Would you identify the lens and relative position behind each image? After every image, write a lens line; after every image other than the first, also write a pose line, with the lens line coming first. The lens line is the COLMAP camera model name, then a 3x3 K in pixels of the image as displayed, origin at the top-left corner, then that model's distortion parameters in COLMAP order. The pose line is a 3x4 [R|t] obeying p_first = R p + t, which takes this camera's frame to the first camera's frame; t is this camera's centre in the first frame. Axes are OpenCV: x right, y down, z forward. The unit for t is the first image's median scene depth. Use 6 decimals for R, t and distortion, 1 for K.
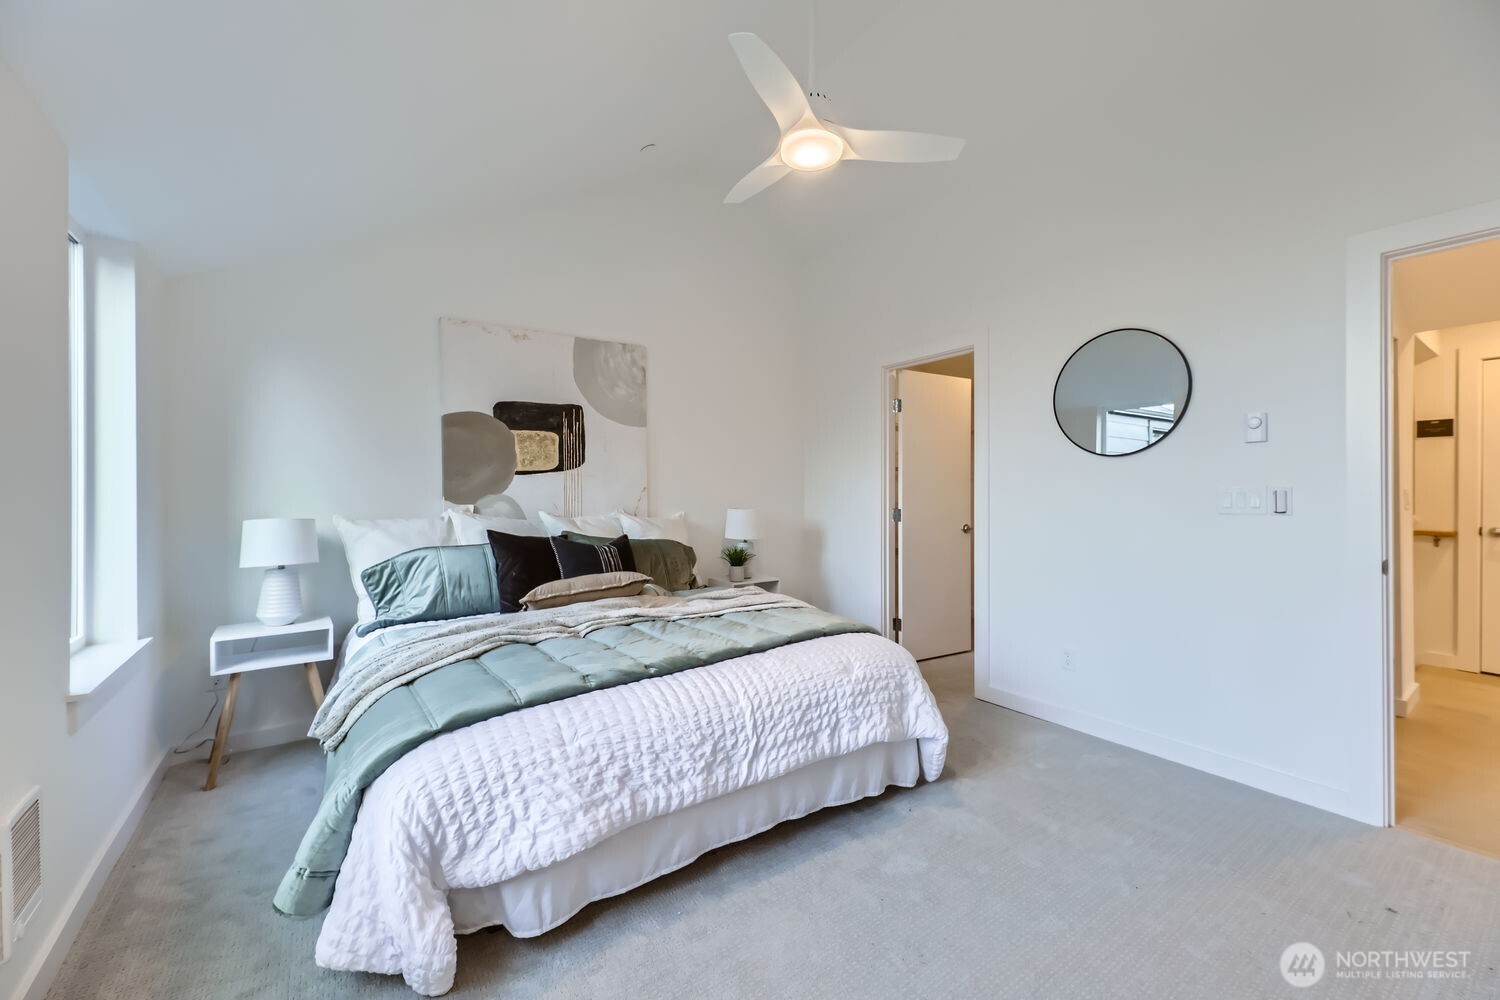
lens RADIAL K [[599.0, 0, 752.0], [0, 599.0, 492.7], [0, 0, 1]] dist [0.011273, -0.004176]
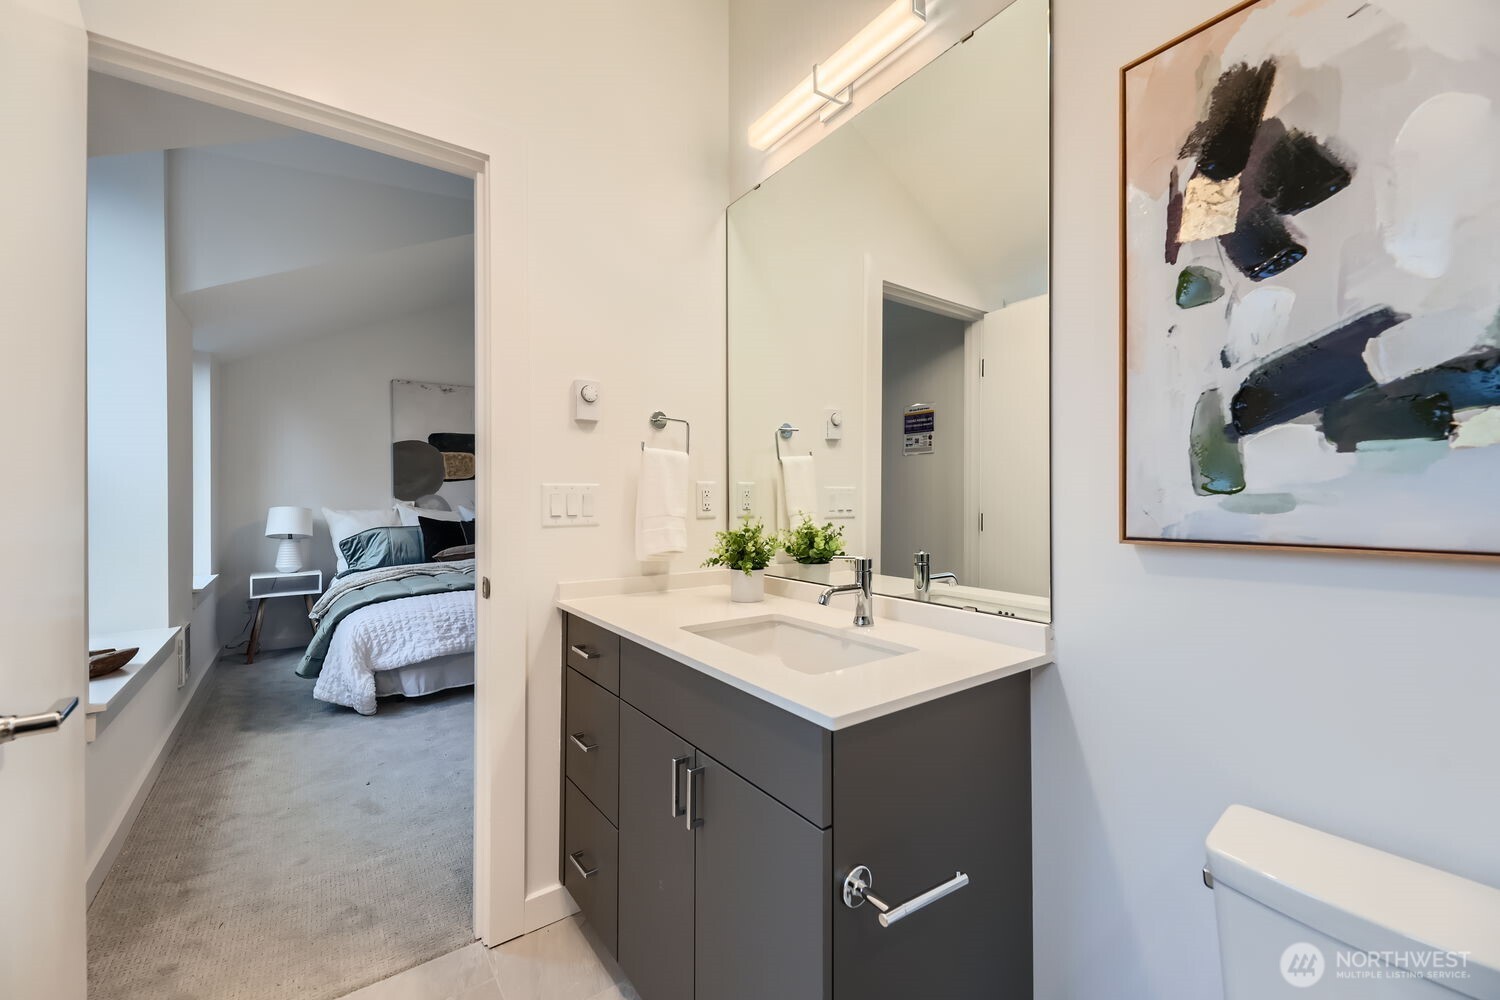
lens RADIAL K [[599.0, 0, 745.1], [0, 599.0, 497.0], [0, 0, 1]] dist [0.011273, -0.004176]
pose [[0.999988, 0.002929, 0.004013, 0.466281], [-0.002917, 0.999991, -0.002920, 0.013915], [-0.004022, 0.002909, 0.999988, -0.668418]]
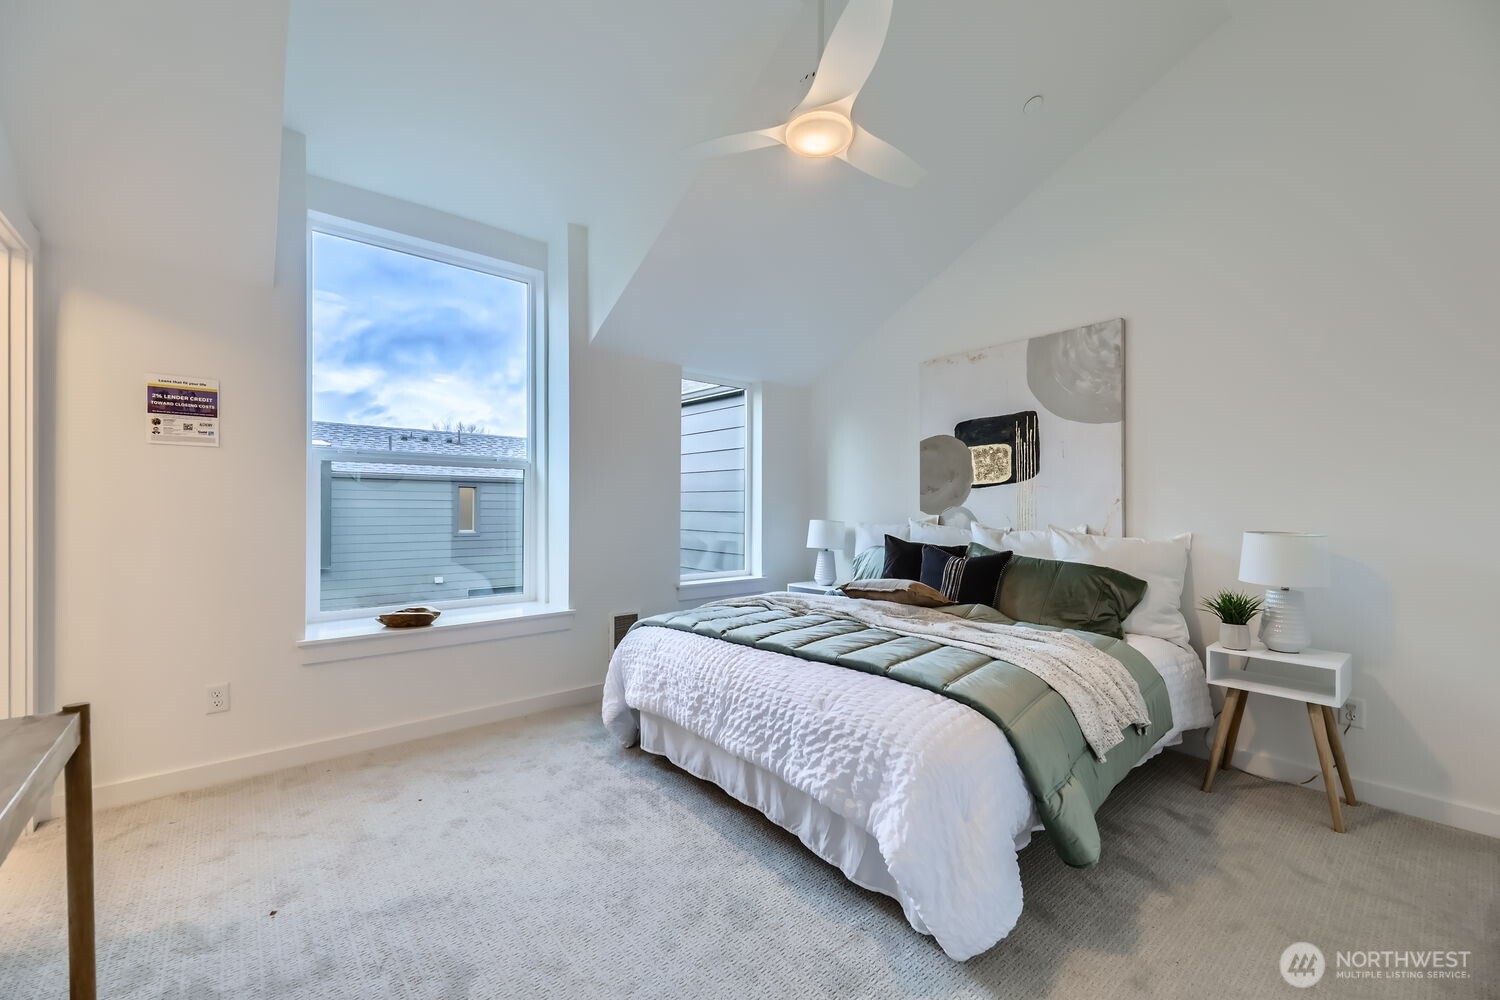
lens RADIAL K [[599.0, 0, 743.0], [0, 599.0, 508.4], [0, 0, 1]] dist [0.011273, -0.004176]
pose [[0.078026, 0.003061, -0.996947, 0.836669], [-0.006949, 0.999973, 0.002526, 0.007708], [0.996927, 0.006731, 0.078045, 0.669541]]
